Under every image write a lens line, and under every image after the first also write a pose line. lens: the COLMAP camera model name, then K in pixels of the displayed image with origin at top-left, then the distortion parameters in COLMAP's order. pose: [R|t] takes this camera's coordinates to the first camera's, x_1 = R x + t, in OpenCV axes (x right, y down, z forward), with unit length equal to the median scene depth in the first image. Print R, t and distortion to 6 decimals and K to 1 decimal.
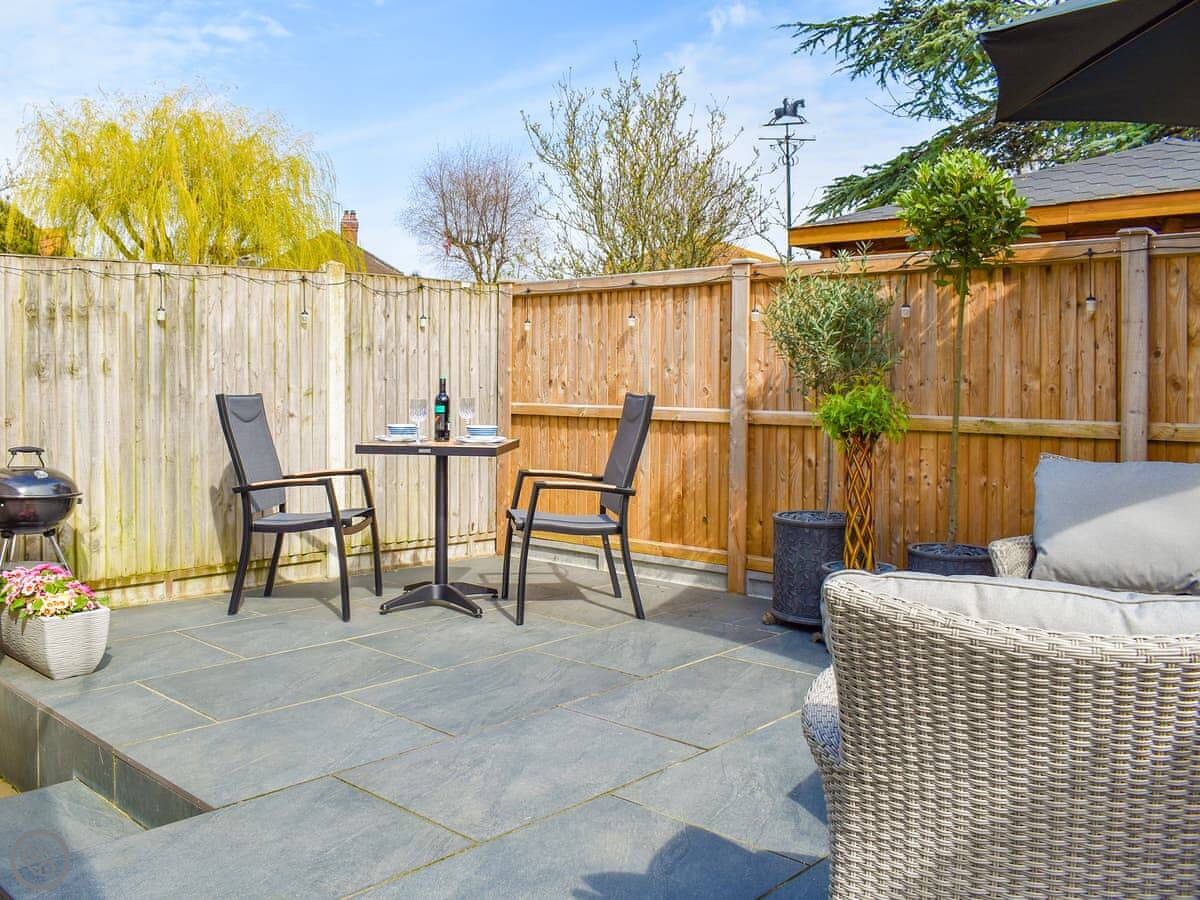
lens RADIAL K [[1058.7, 0, 514.5], [0, 1058.7, 401.0], [0, 0, 1]] dist [-0.099474, 0.024349]
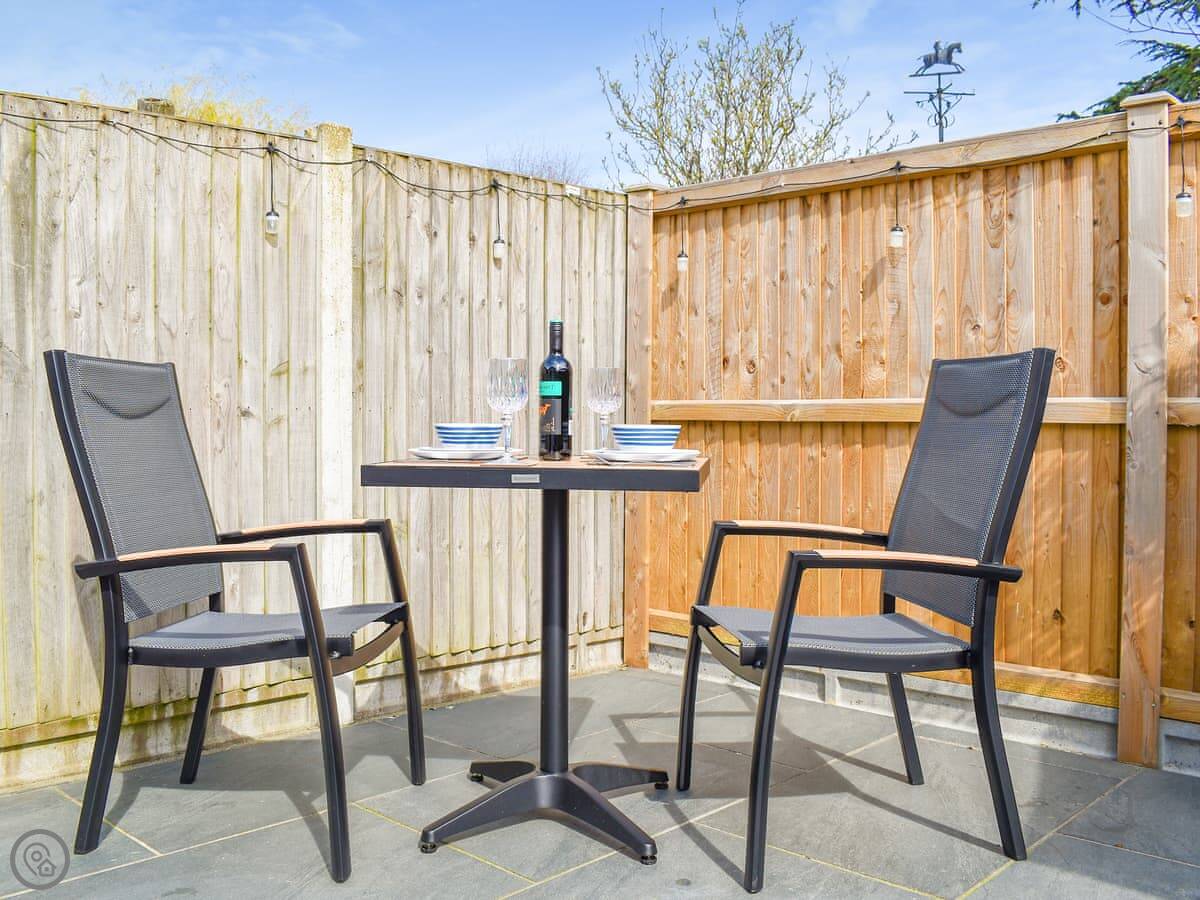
lens RADIAL K [[1059.4, 0, 575.9], [0, 1059.4, 443.8], [0, 0, 1]] dist [-0.108497, 0.037799]
pose [[0.999829, -0.001397, 0.018466, -0.062202], [0.001392, 0.999999, 0.000261, 0.028606], [-0.018466, -0.000235, 0.999829, 0.496344]]
